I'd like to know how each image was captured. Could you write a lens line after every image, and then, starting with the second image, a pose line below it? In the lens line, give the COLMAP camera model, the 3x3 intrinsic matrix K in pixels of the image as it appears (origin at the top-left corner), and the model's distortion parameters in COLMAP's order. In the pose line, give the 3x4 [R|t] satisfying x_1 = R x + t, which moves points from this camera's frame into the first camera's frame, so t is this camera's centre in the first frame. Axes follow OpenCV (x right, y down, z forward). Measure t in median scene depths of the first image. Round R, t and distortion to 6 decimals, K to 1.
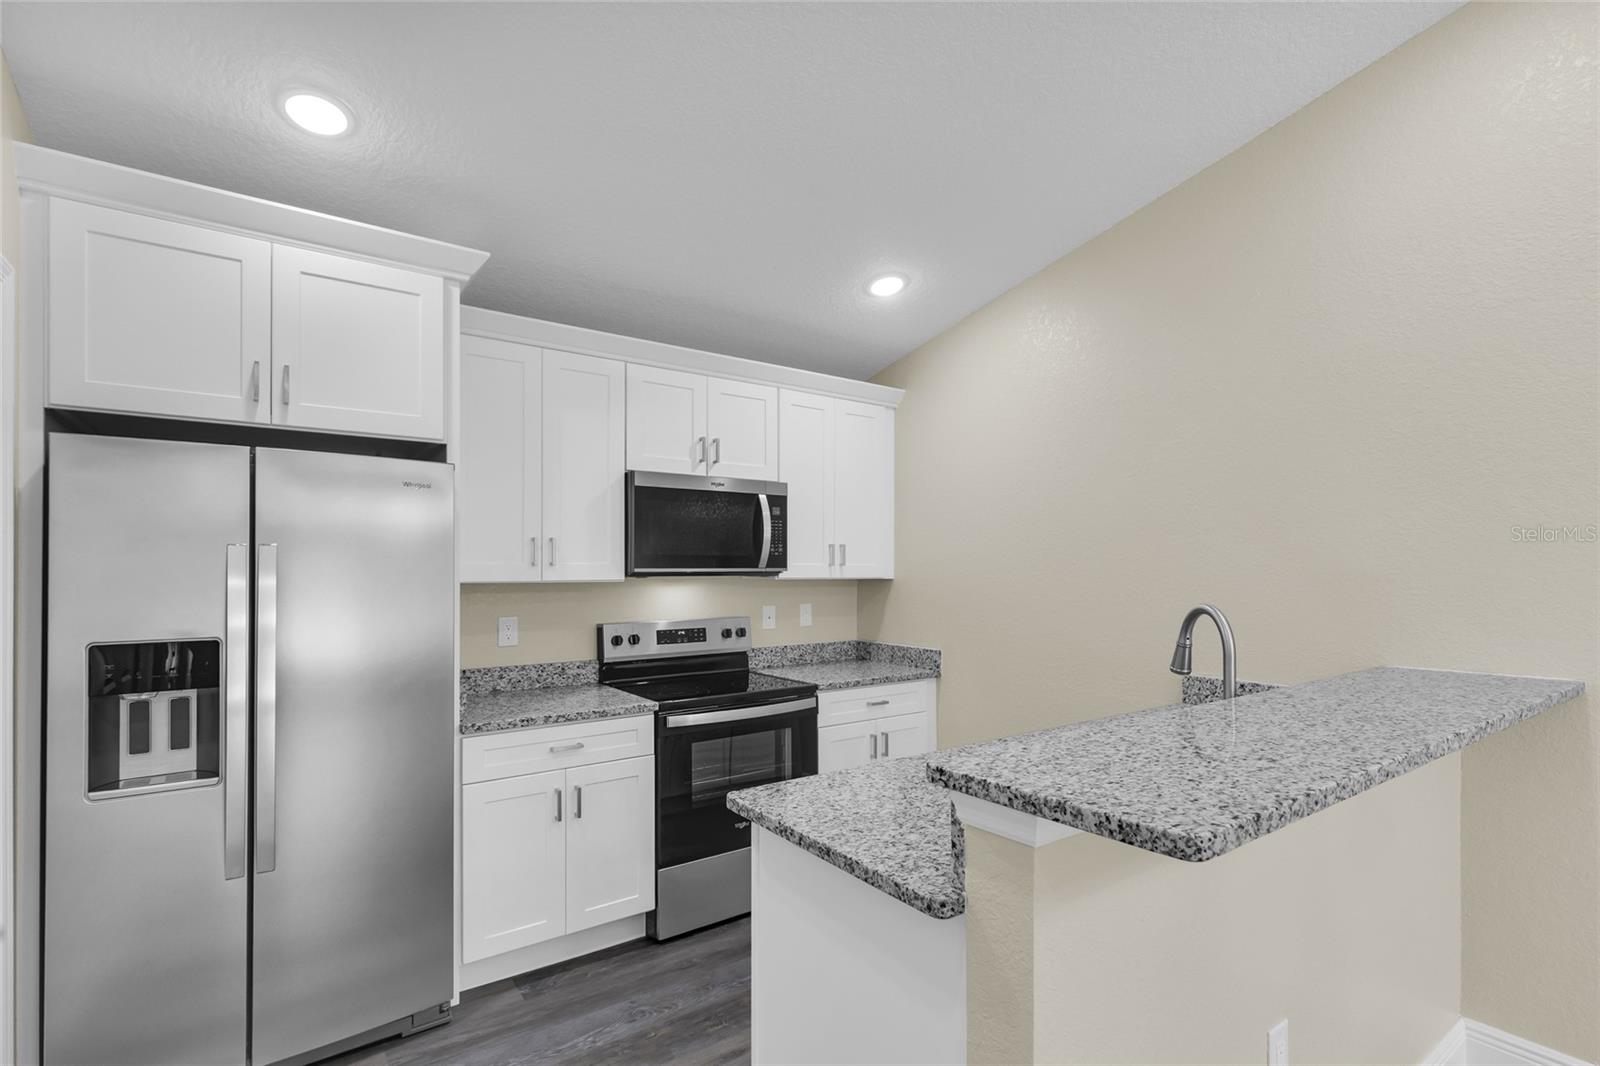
lens RADIAL K [[753.5, 0, 798.2], [0, 753.5, 556.9], [0, 0, 1]] dist [0.001265, 0.000209]
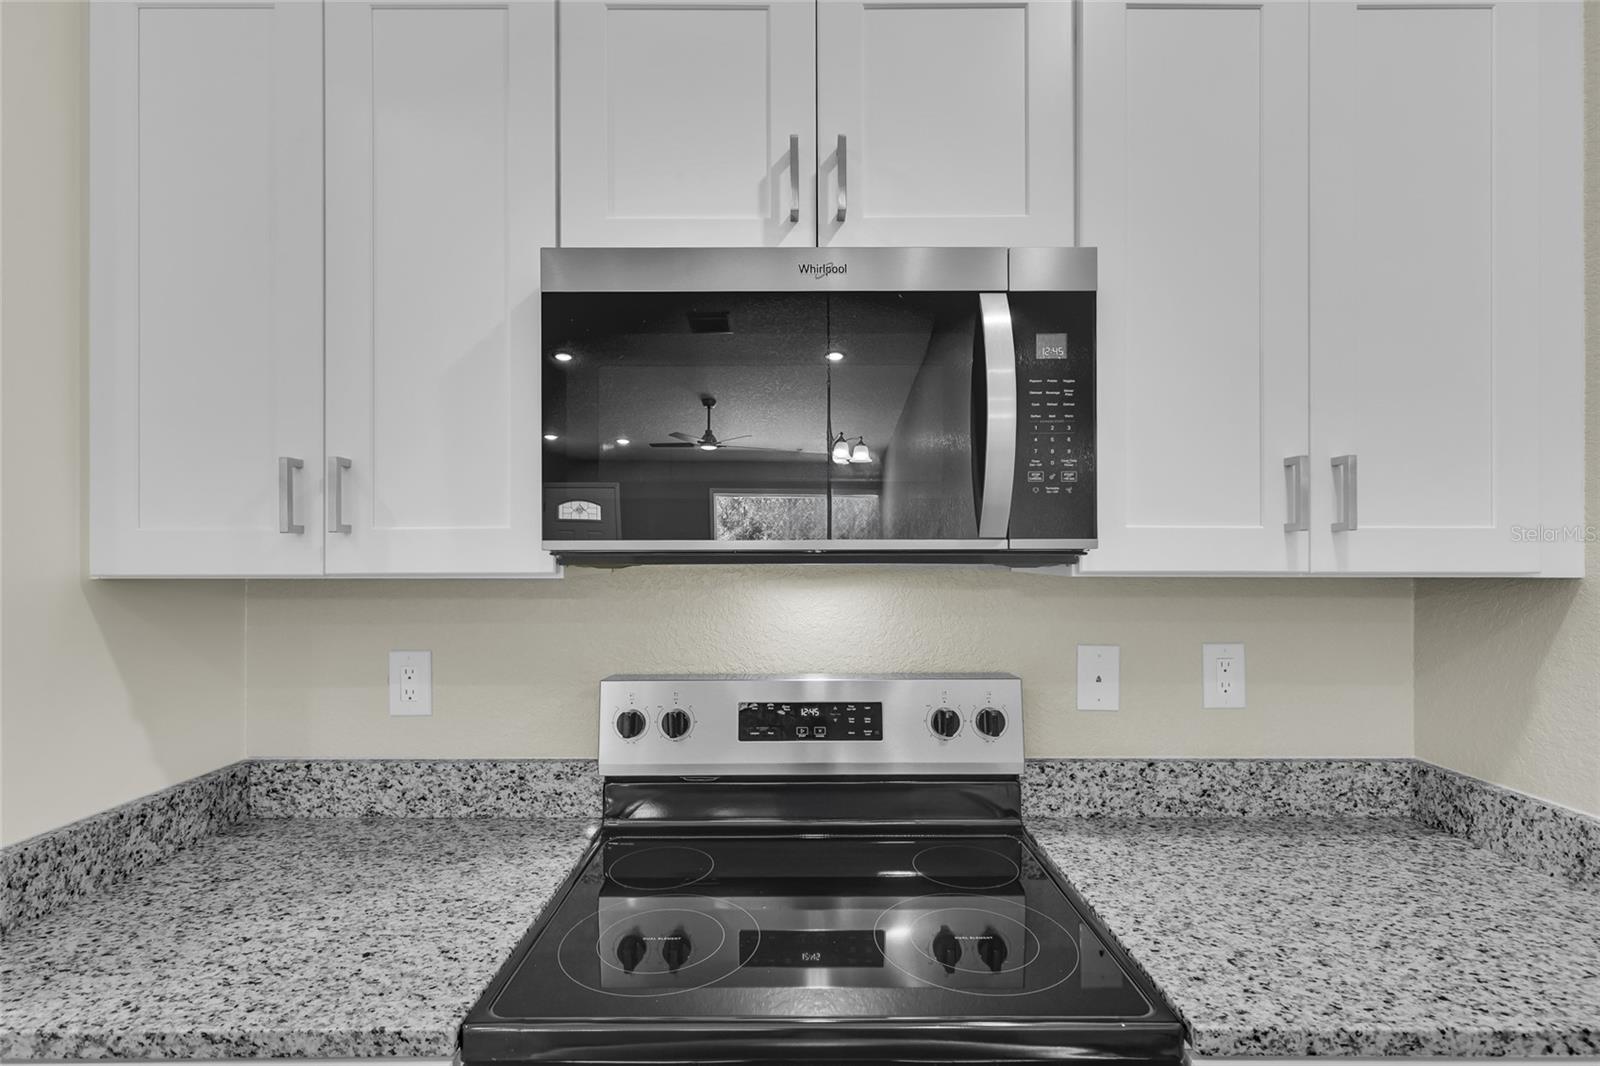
lens RADIAL K [[724.6, 0, 803.3], [0, 724.6, 549.3], [0, 0, 1]] dist [0.001309, 0.000405]
pose [[0.810357, -0.007431, -0.585889, 0.057126], [0.009678, 0.999953, 0.000703, 0.017808], [0.585856, -0.006240, 0.810391, 0.697613]]
